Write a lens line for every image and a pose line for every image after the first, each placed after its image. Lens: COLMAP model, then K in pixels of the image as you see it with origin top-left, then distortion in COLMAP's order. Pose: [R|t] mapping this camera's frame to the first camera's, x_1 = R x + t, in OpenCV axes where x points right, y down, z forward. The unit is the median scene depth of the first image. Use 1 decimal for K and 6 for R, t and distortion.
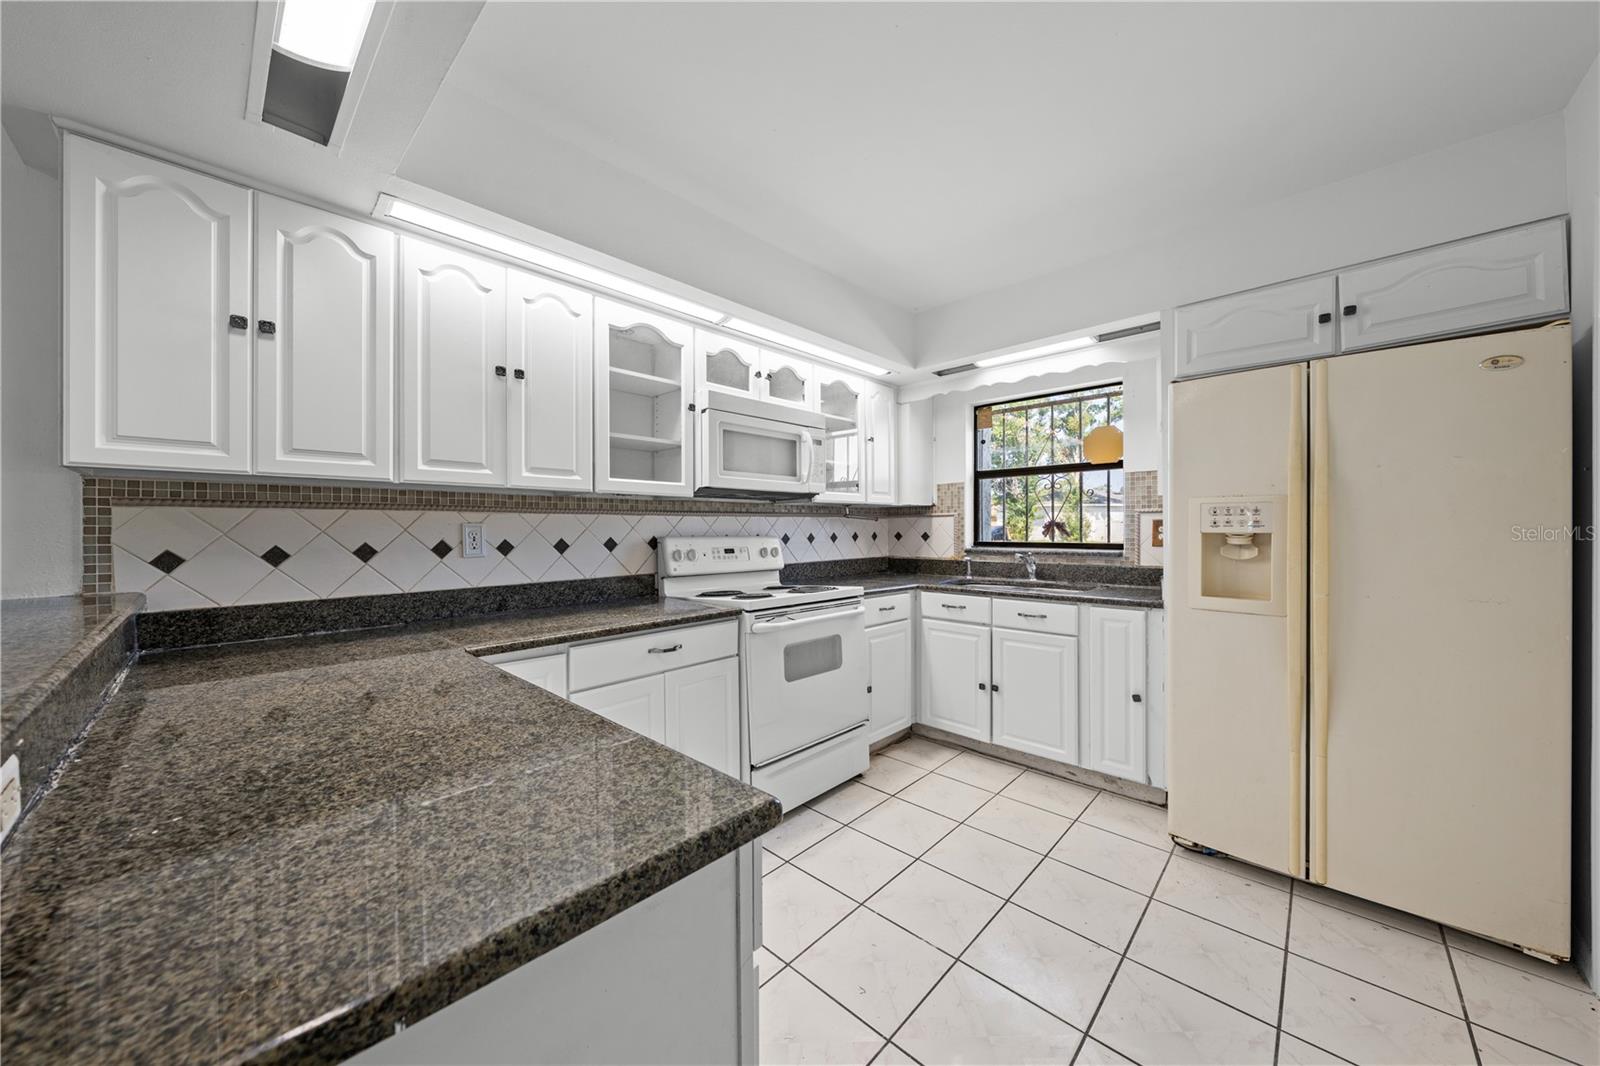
lens RADIAL K [[553.1, 0, 801.6], [0, 553.1, 530.5], [0, 0, 1]] dist [-0.005172, 0.000587]
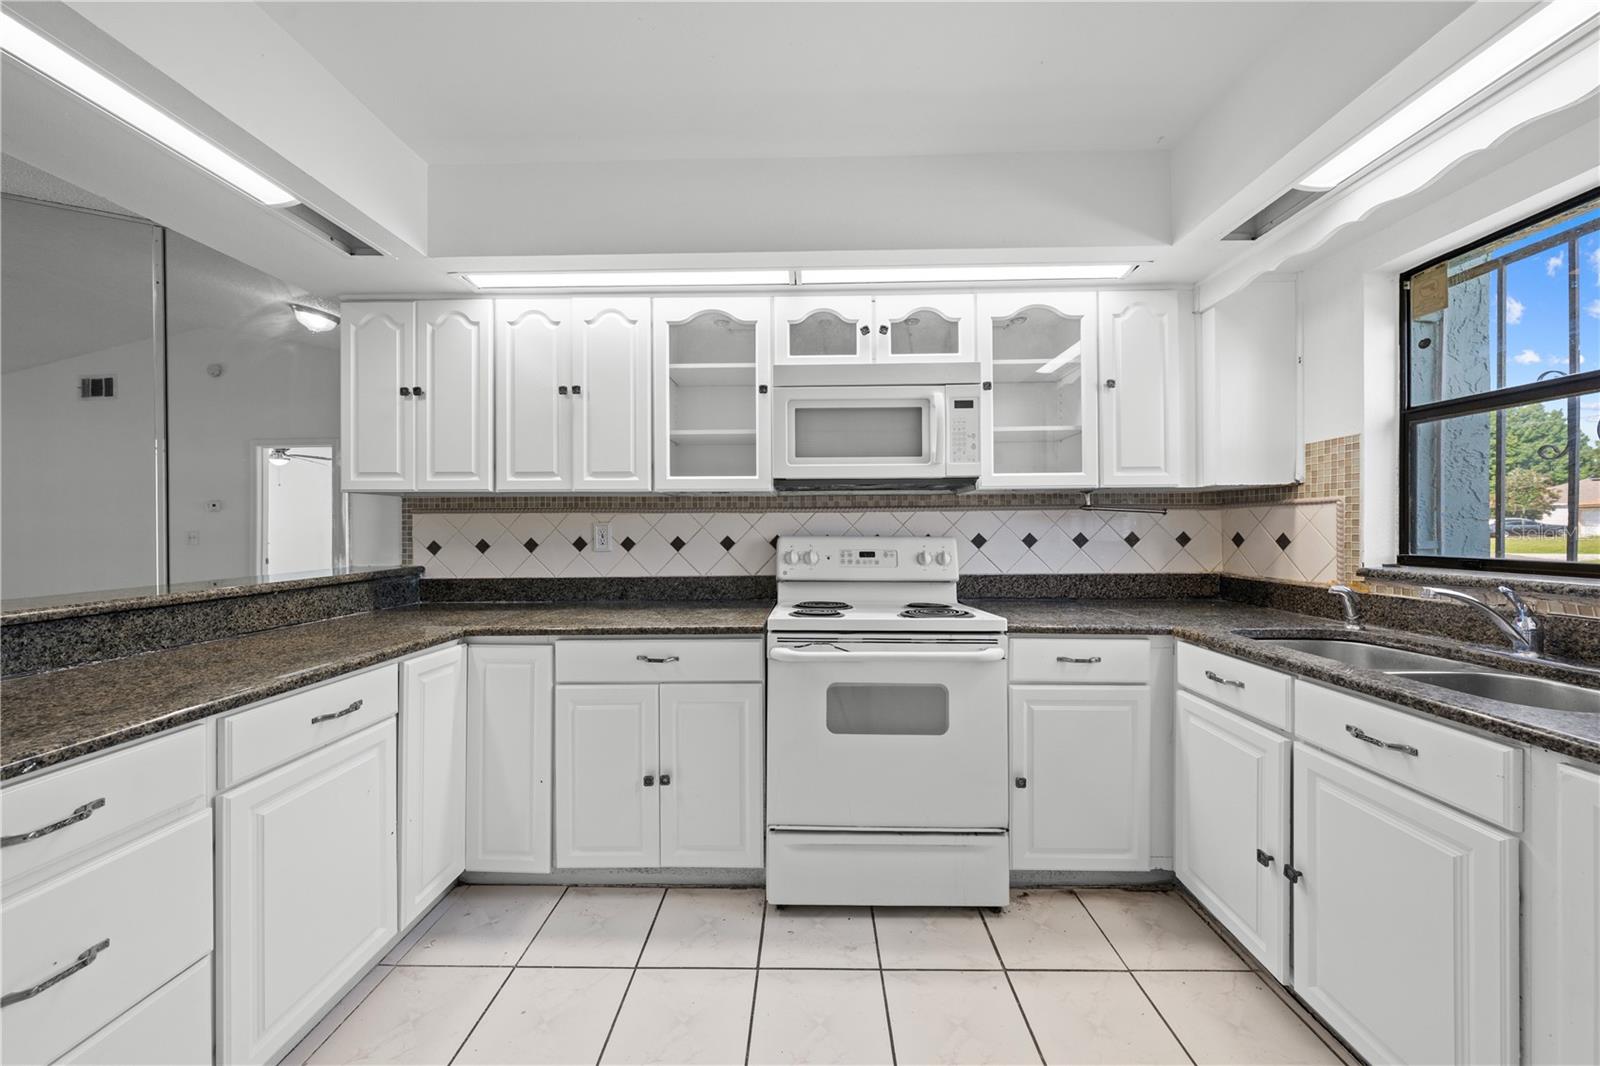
lens RADIAL K [[541.3, 0, 806.9], [0, 541.3, 528.1], [0, 0, 1]] dist [-0.005816, 0.000612]
pose [[0.675606, 0.003132, -0.737256, 0.469141], [-0.002226, 0.999995, 0.002208, -0.004223], [0.737259, 0.000150, 0.675610, 0.459893]]
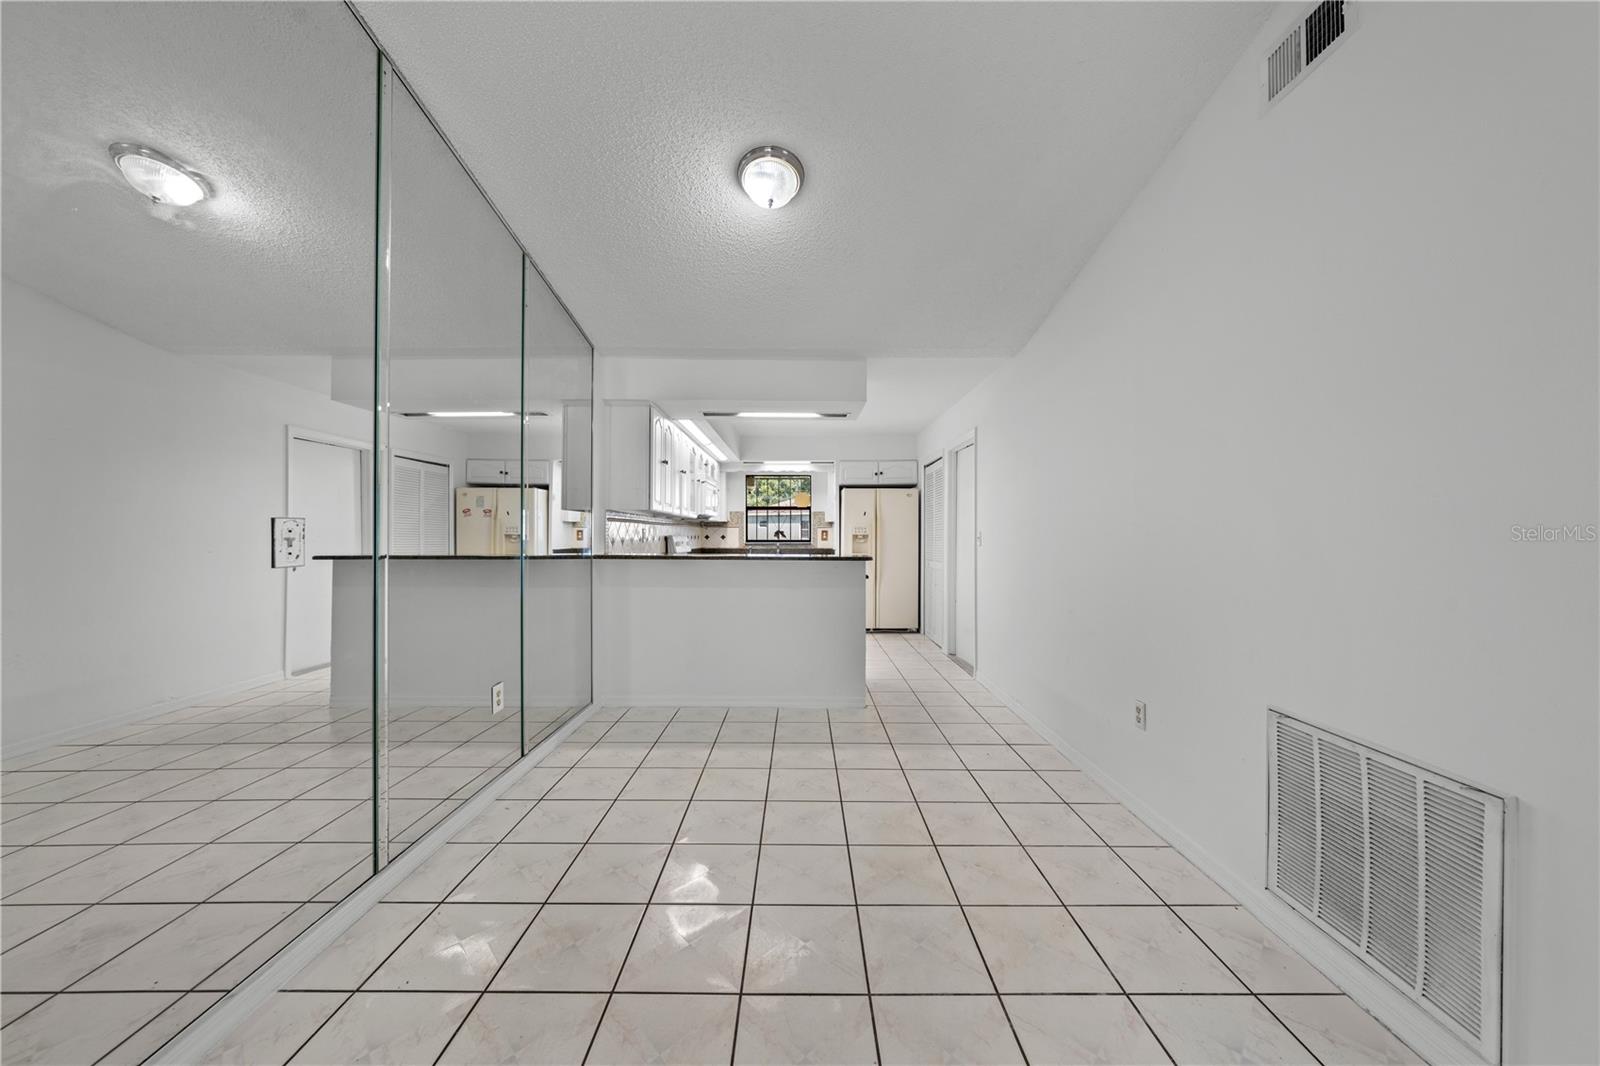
lens RADIAL K [[541.3, 0, 797.3], [0, 541.3, 534.4], [0, 0, 1]] dist [-0.005816, 0.000612]
pose [[0.740554, 0.004575, 0.671981, -1.393044], [-0.002156, 0.999988, -0.004433, 0.013456], [-0.671994, 0.001834, 0.740555, -0.976493]]
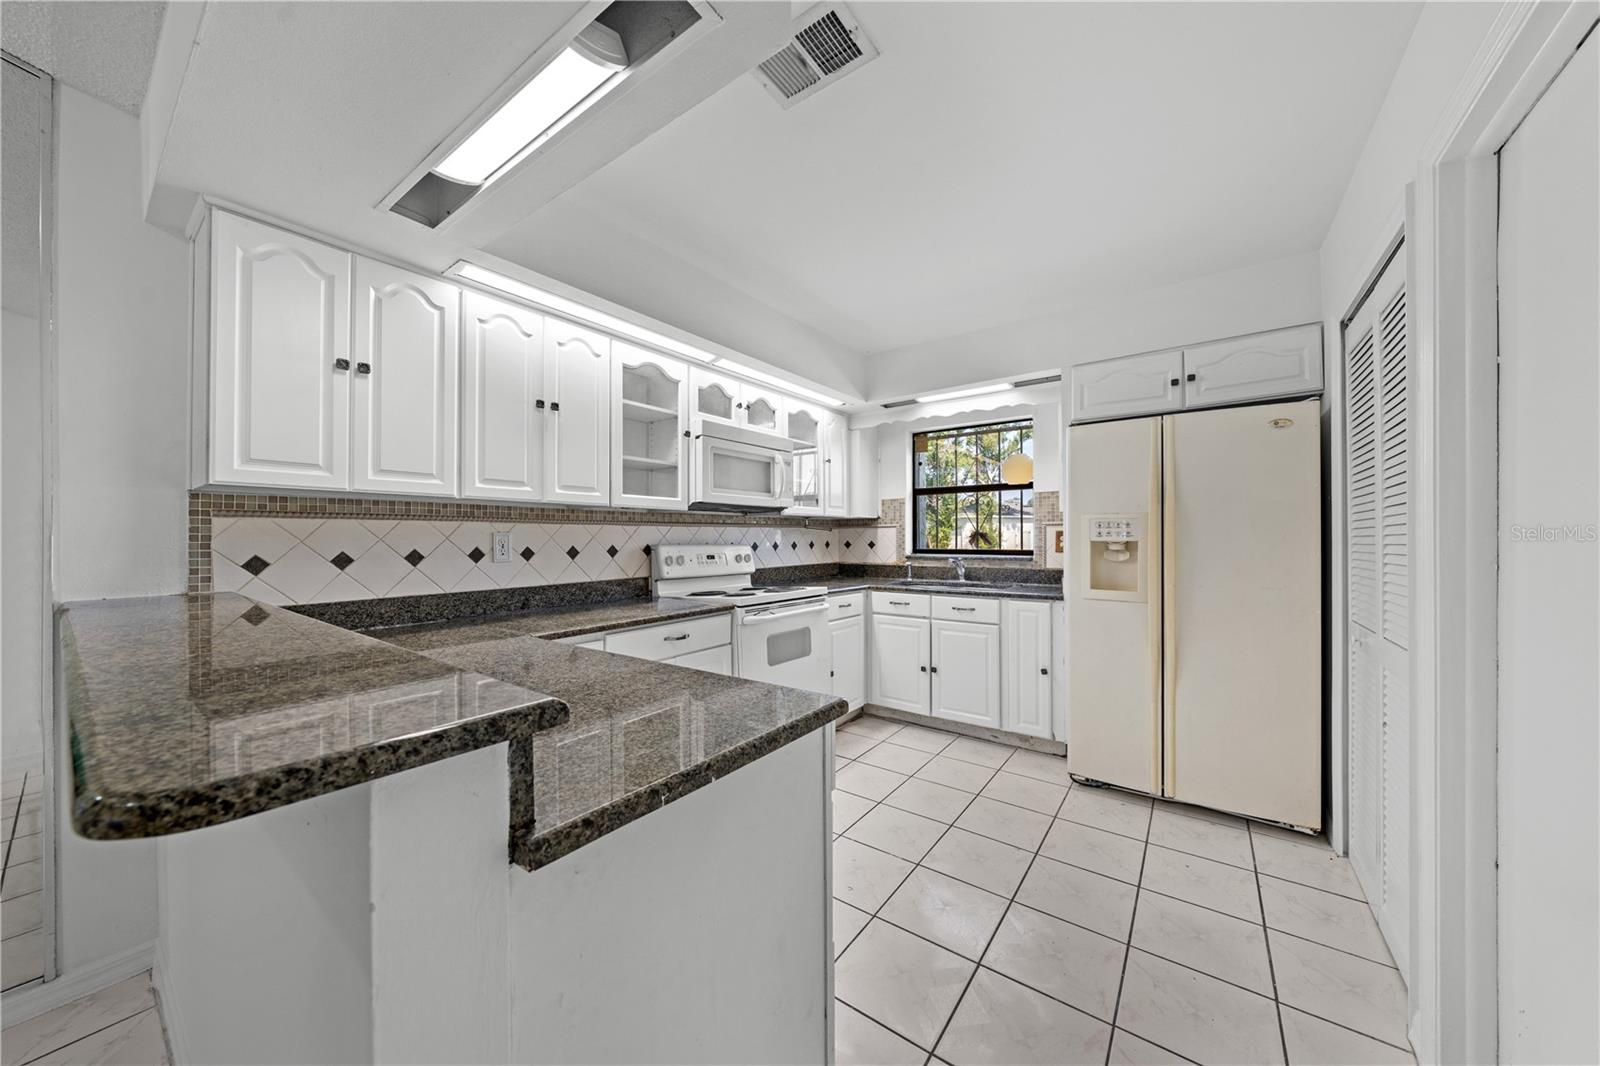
lens RADIAL K [[541.3, 0, 798.4], [0, 541.3, 536.8], [0, 0, 1]] dist [-0.005816, 0.000612]
pose [[0.992563, 0.001610, 0.121724, -0.102051], [-0.000879, 0.999981, -0.006059, 0.001879], [-0.121731, 0.005907, 0.992546, -0.160634]]
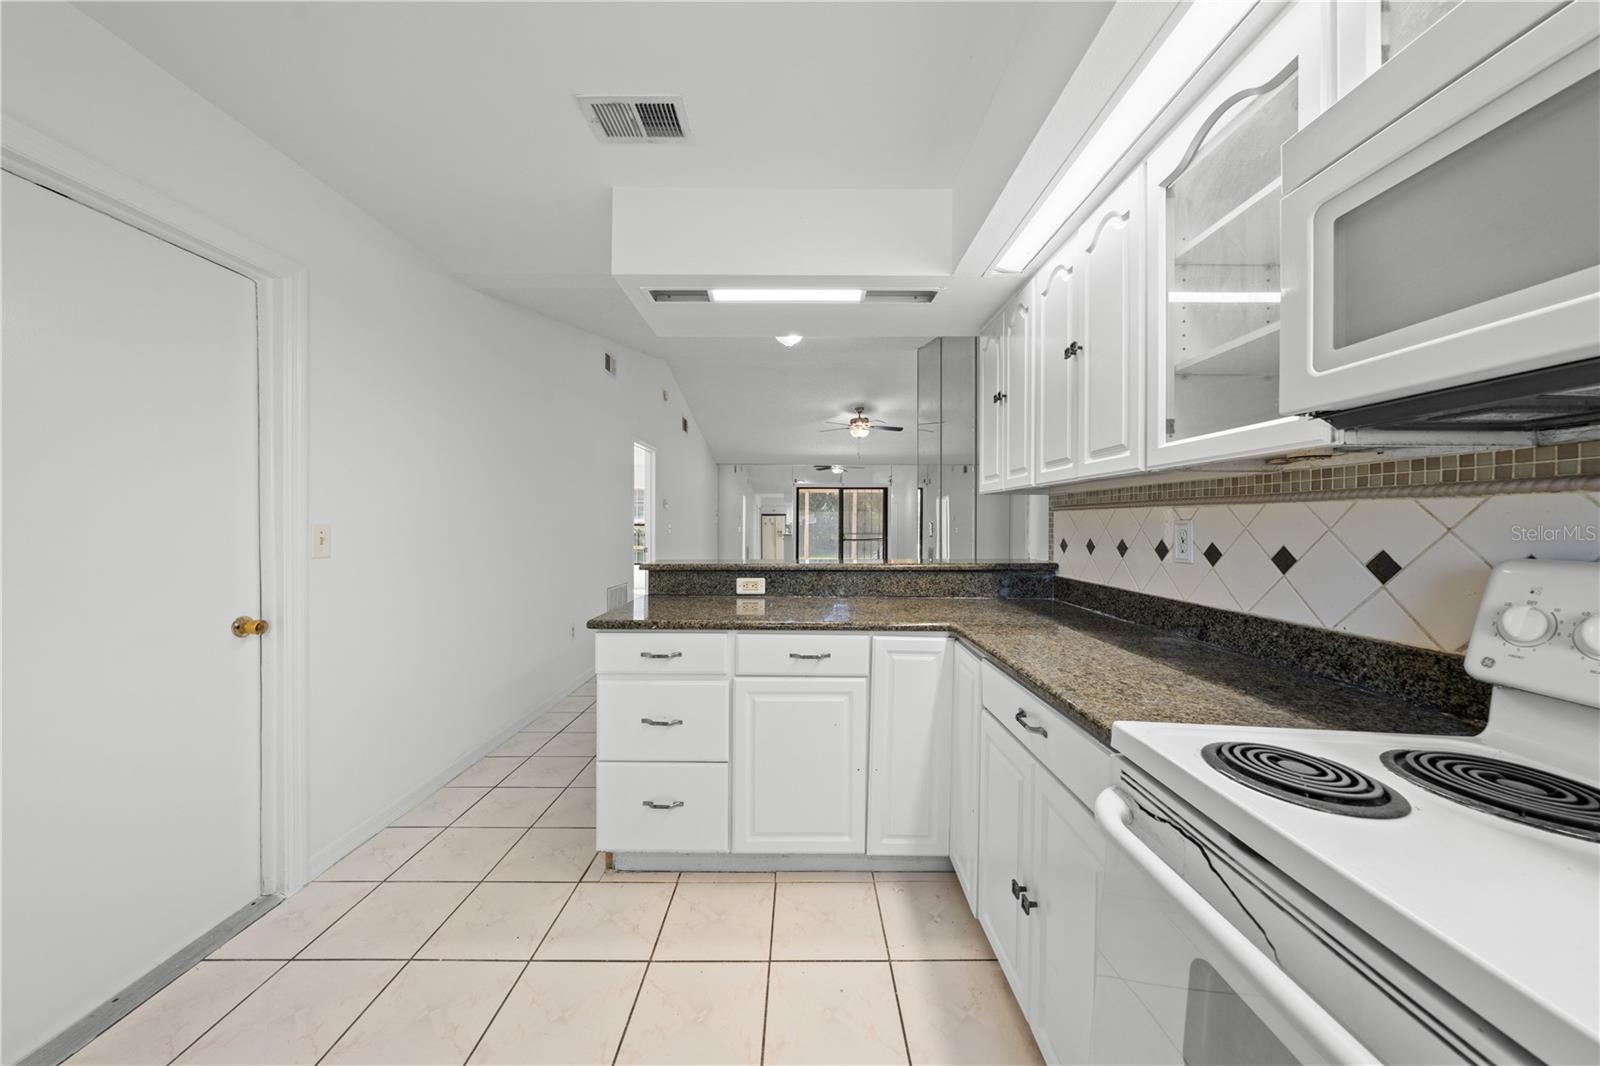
lens RADIAL K [[541.3, 0, 804.6], [0, 541.3, 525.1], [0, 0, 1]] dist [-0.005816, 0.000612]
pose [[-0.728120, 0.005833, -0.685425, 0.286274], [-0.004259, 0.999906, 0.013033, -0.011706], [0.685436, 0.012408, -0.728027, 1.012477]]
